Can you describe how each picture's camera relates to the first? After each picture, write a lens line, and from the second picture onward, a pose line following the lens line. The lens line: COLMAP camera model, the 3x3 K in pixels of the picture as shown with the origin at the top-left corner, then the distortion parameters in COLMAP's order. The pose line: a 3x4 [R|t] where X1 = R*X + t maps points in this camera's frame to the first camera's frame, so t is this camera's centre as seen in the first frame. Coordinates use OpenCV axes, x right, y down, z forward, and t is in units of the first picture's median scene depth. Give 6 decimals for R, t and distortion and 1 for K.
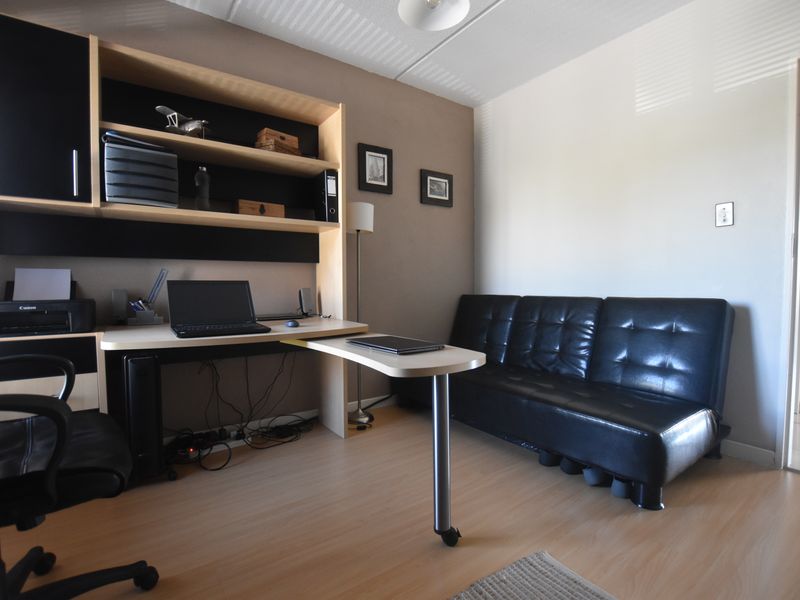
lens RADIAL K [[421.8, 0, 397.4], [0, 421.8, 296.8], [0, 0, 1]] dist [-0.004516, -0.000910]
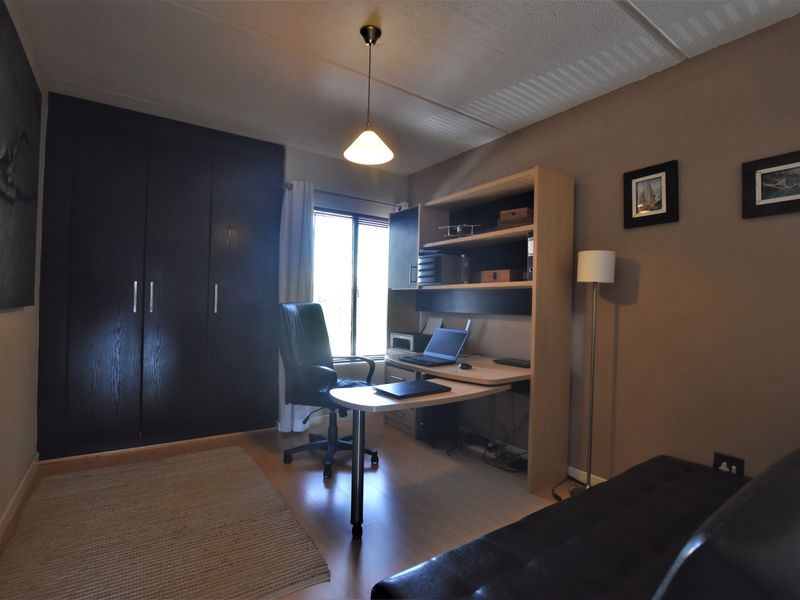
lens RADIAL K [[406.0, 0, 391.0], [0, 406.0, 304.6], [0, 0, 1]] dist [-0.019411, -0.000032]
pose [[-0.025616, -0.002436, -0.999669, 0.703734], [-0.043690, 0.999044, -0.001315, -0.081108], [0.998717, 0.043642, -0.025698, 0.552180]]
